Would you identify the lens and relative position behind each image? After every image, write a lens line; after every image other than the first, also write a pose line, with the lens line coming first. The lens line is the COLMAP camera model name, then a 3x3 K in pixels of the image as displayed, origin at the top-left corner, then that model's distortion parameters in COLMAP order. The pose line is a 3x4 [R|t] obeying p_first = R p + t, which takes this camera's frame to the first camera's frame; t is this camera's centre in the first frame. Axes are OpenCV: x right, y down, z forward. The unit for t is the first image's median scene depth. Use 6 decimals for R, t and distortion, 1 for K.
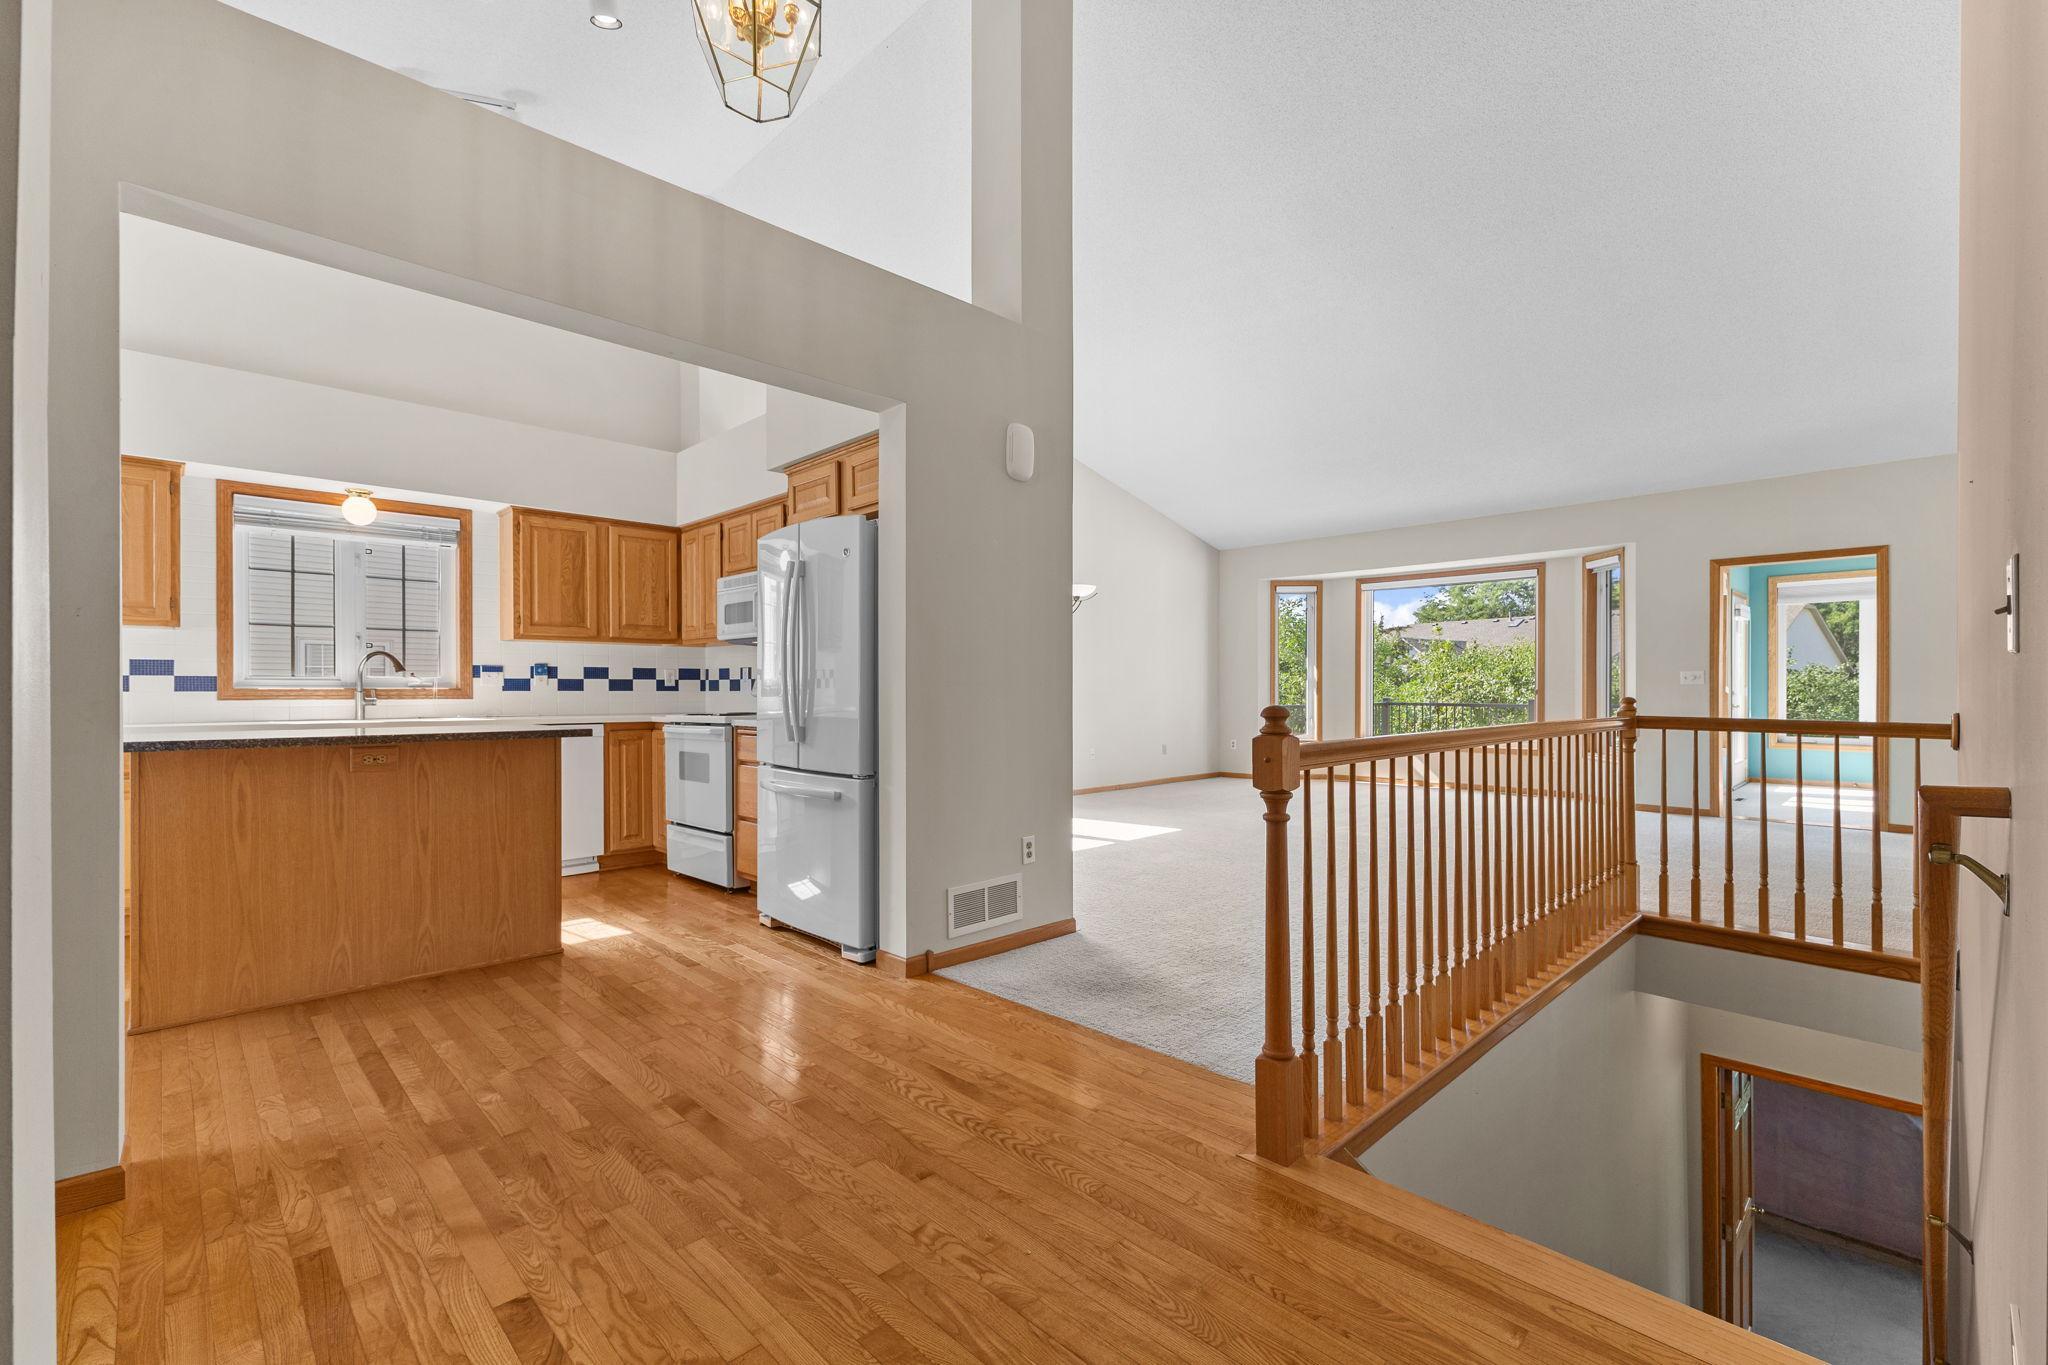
lens RADIAL K [[879.7, 0, 1017.8], [0, 879.7, 692.1], [0, 0, 1]] dist [0.006656, 0.000299]
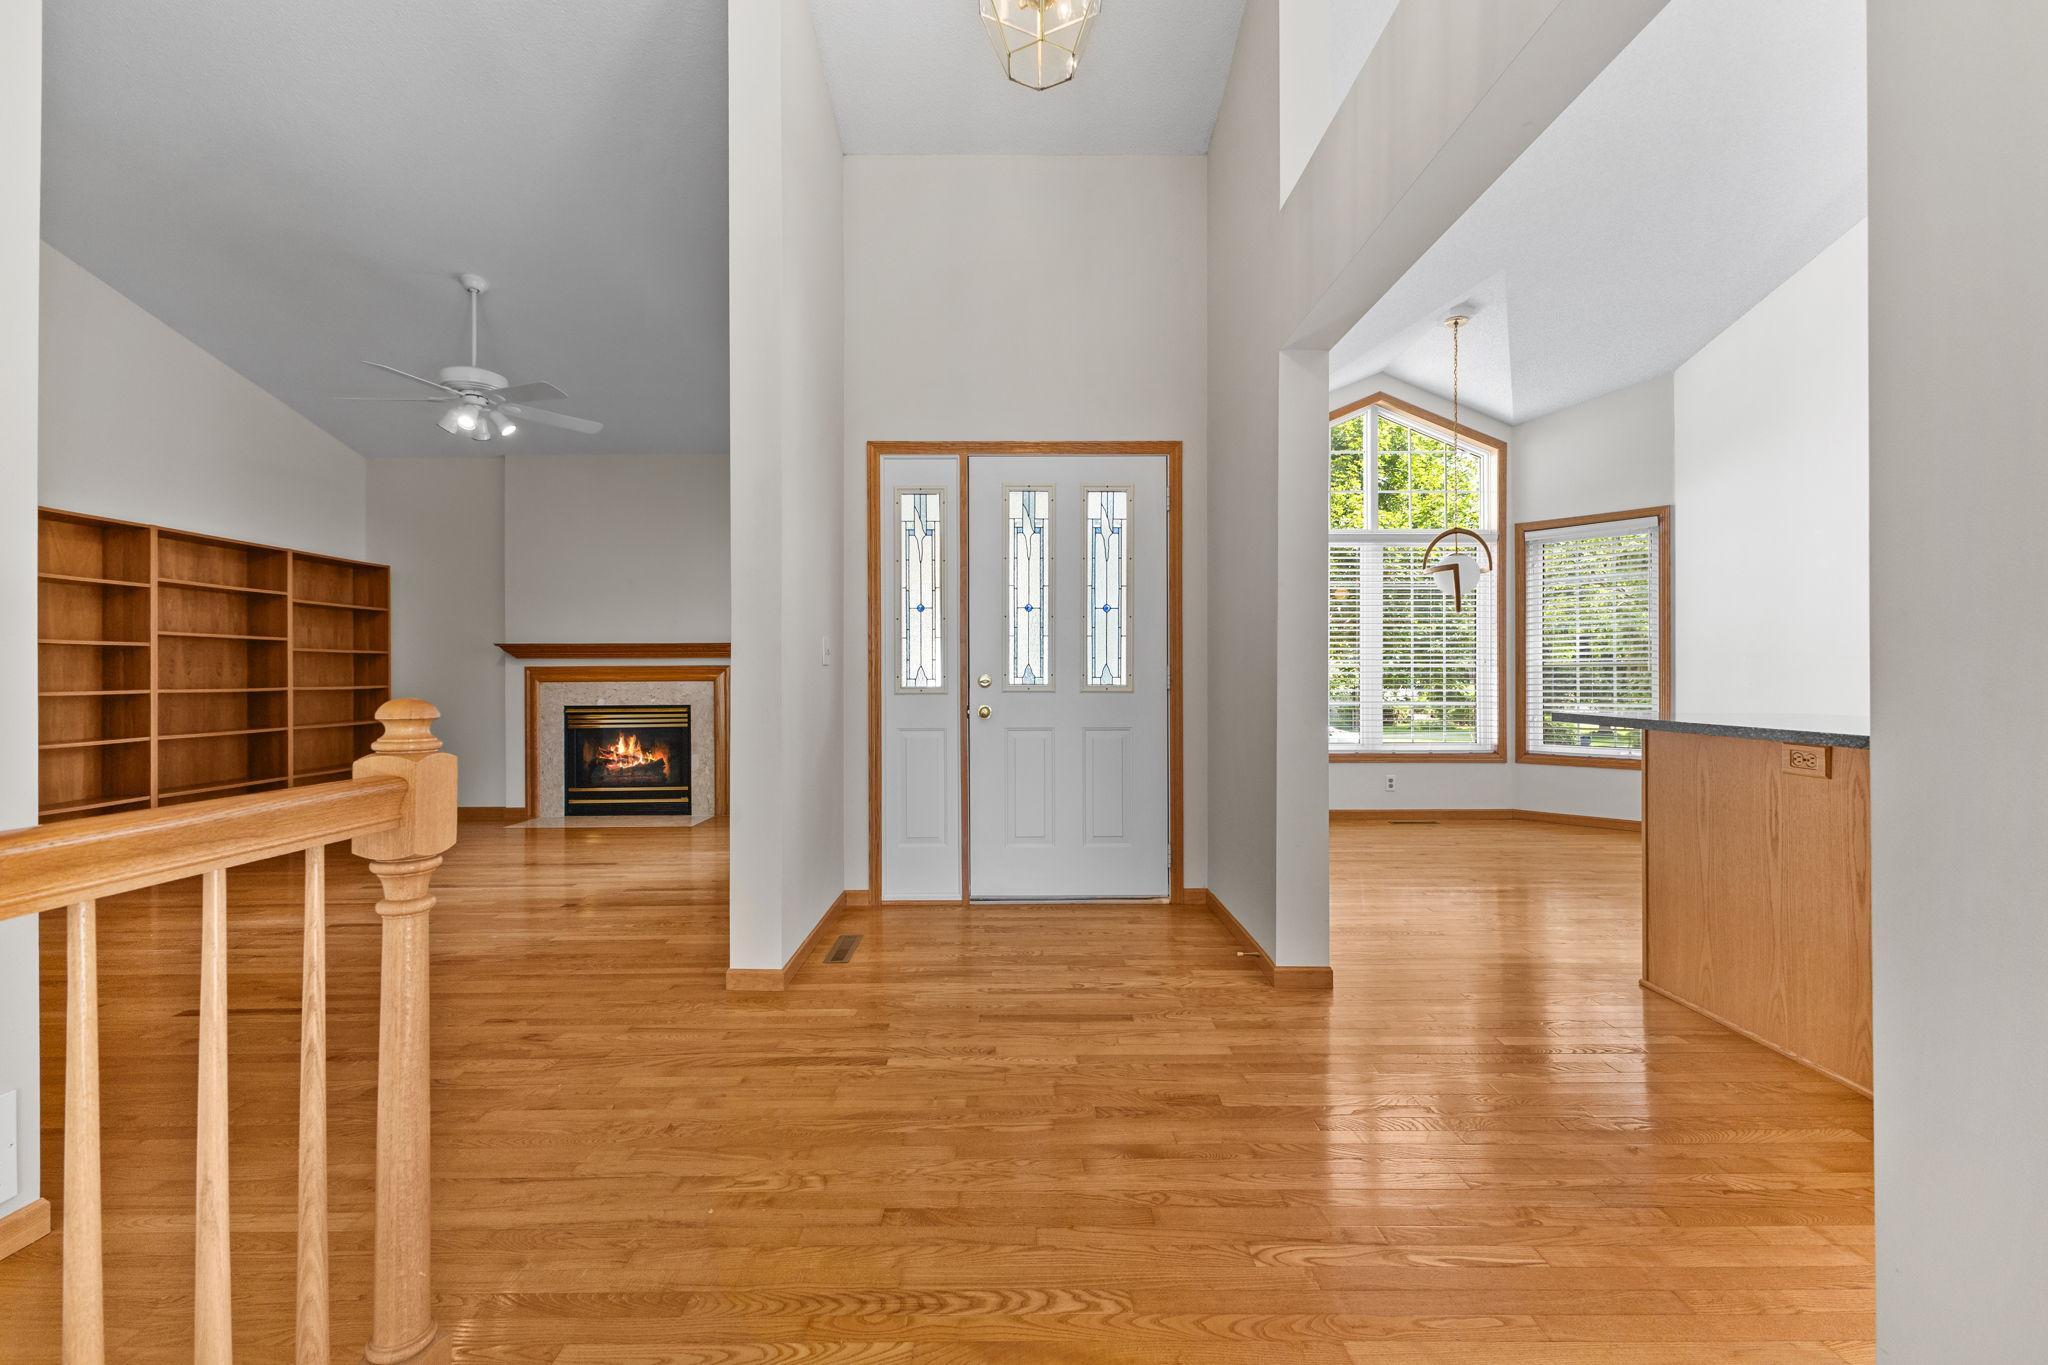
lens RADIAL K [[879.7, 0, 1020.3], [0, 879.7, 674.1], [0, 0, 1]] dist [0.006656, 0.000299]
pose [[-0.692069, 0.003080, -0.721825, 0.179664], [0.001034, 0.999994, 0.003275, 0.001023], [0.721831, 0.001520, -0.692068, 0.701379]]
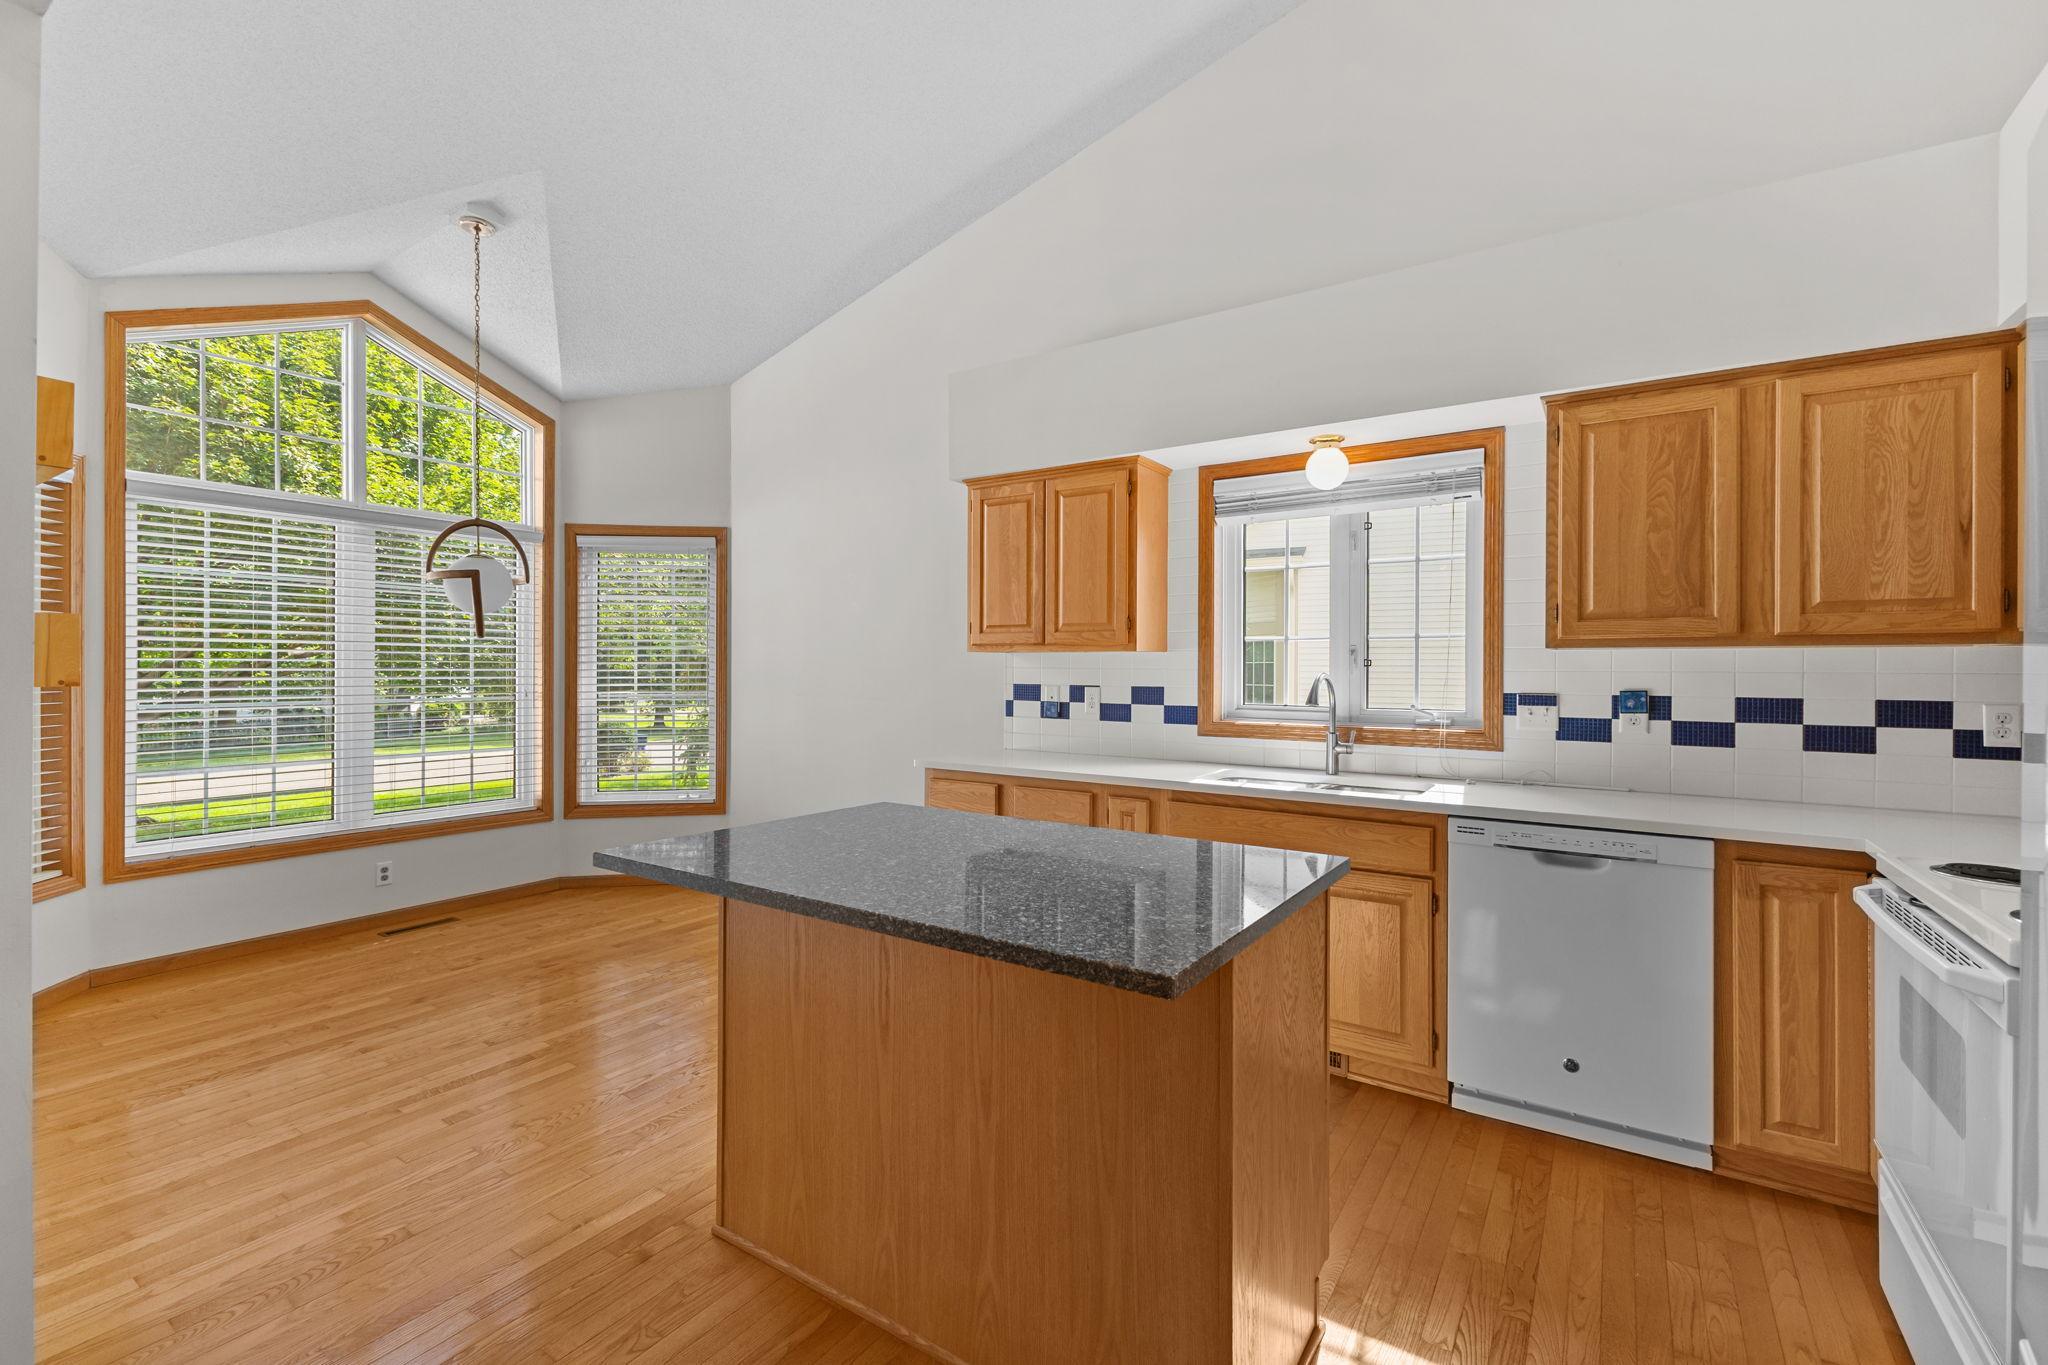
lens RADIAL K [[879.7, 0, 1025.0], [0, 879.7, 669.9], [0, 0, 1]] dist [0.006656, 0.000299]
pose [[0.212128, 0.005150, -0.977228, -0.133014], [-0.007604, 0.999965, 0.003619, -0.051318], [0.977212, 0.006663, 0.212159, 0.639542]]
